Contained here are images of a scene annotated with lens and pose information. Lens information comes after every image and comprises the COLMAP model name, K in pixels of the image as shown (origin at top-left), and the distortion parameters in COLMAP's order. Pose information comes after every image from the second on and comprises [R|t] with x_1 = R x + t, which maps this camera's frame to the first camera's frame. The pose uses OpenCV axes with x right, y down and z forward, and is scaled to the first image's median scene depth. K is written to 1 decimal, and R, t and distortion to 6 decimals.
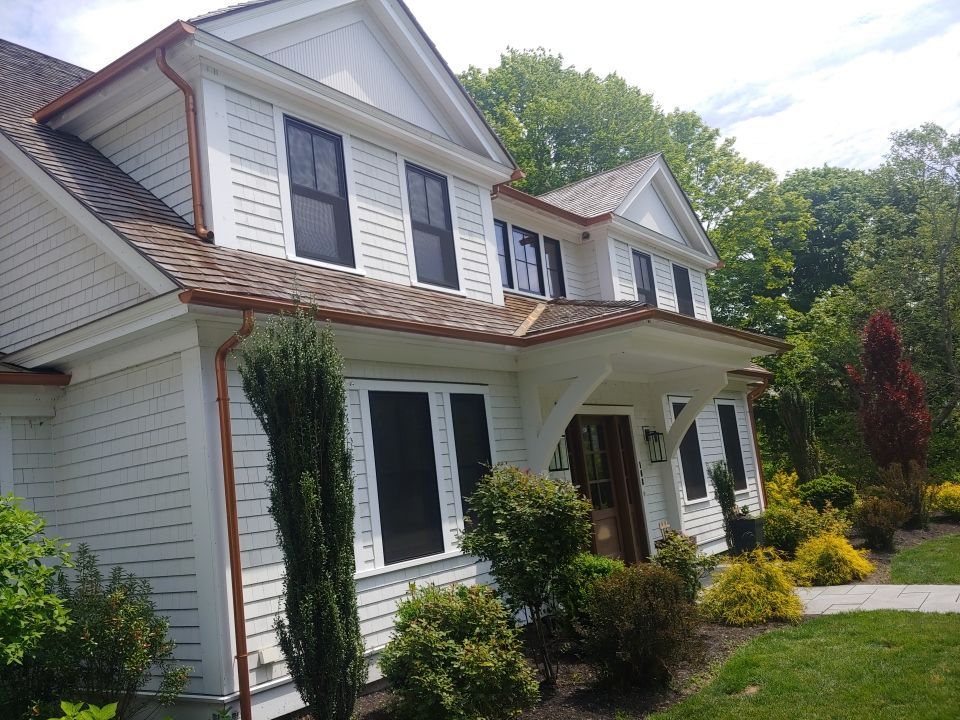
lens RADIAL K [[839.3, 0, 480.0], [0, 839.3, 360.0], [0, 0, 1]] dist [0.052285, -0.181736]
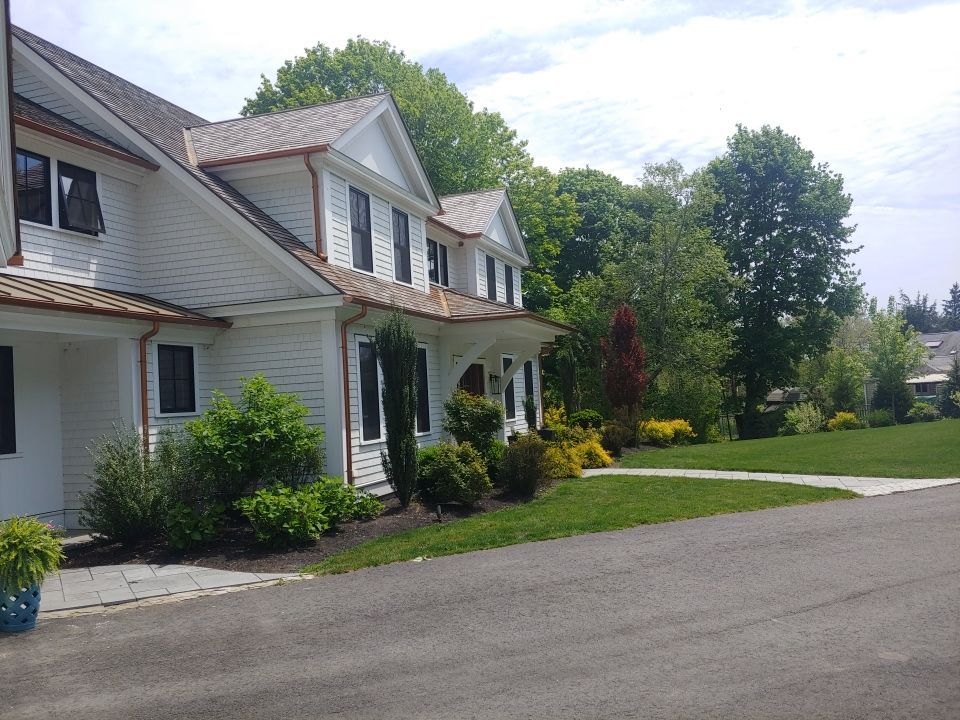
lens RADIAL K [[839.3, 0, 480.0], [0, 839.3, 360.0], [0, 0, 1]] dist [0.052285, -0.181736]
pose [[0.950150, 0.081280, 0.301012, -0.364348], [-0.105190, 0.992386, 0.064069, -0.052422], [-0.293512, -0.092538, 0.951466, -0.616324]]
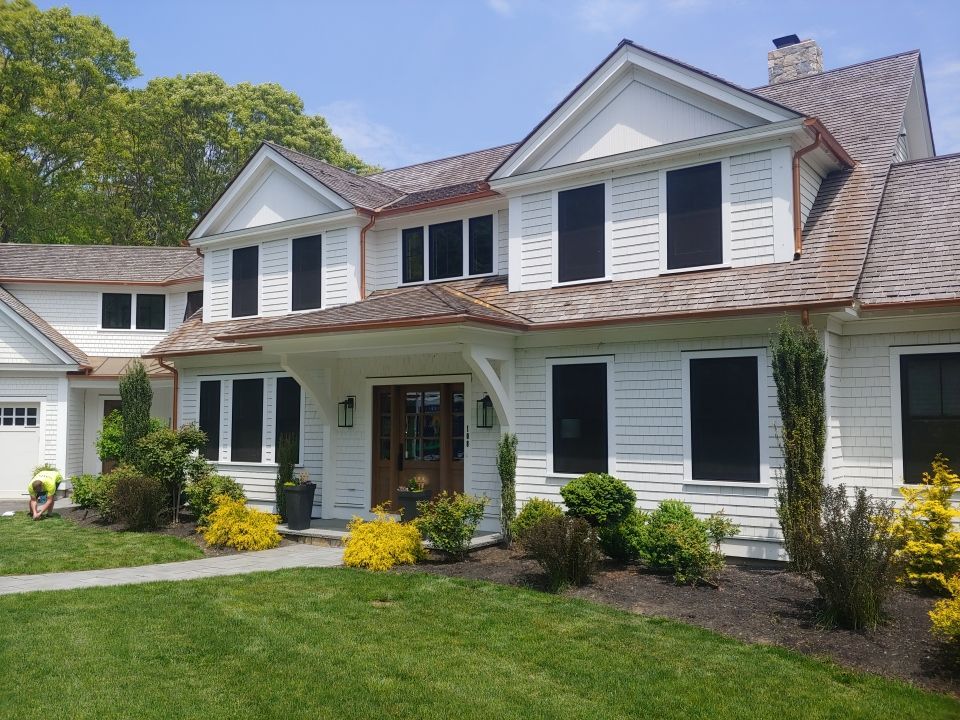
lens RADIAL K [[828.5, 0, 481.0], [0, 828.5, 367.9], [0, 0, 1]] dist [0.000334, -0.017070]
pose [[0.012429, 0.053609, -0.998485, 1.048341], [0.158488, 0.985833, 0.054903, -0.053409], [0.987283, -0.158930, 0.003757, 0.604823]]
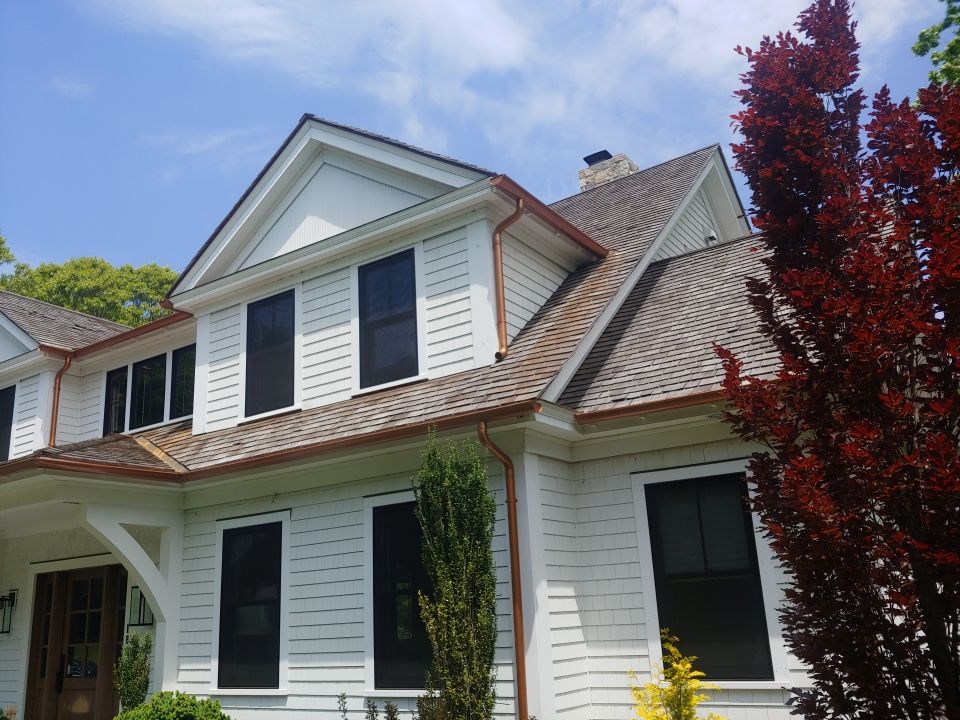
lens RADIAL K [[832.1, 0, 480.0], [0, 832.1, 360.0], [0, 0, 1]] dist [0.096900, -0.170434]
pose [[0.037309, -0.180091, -0.982942, 0.767328], [0.203251, 0.964434, -0.168986, 0.055162], [0.978416, -0.193479, 0.072586, 0.941610]]
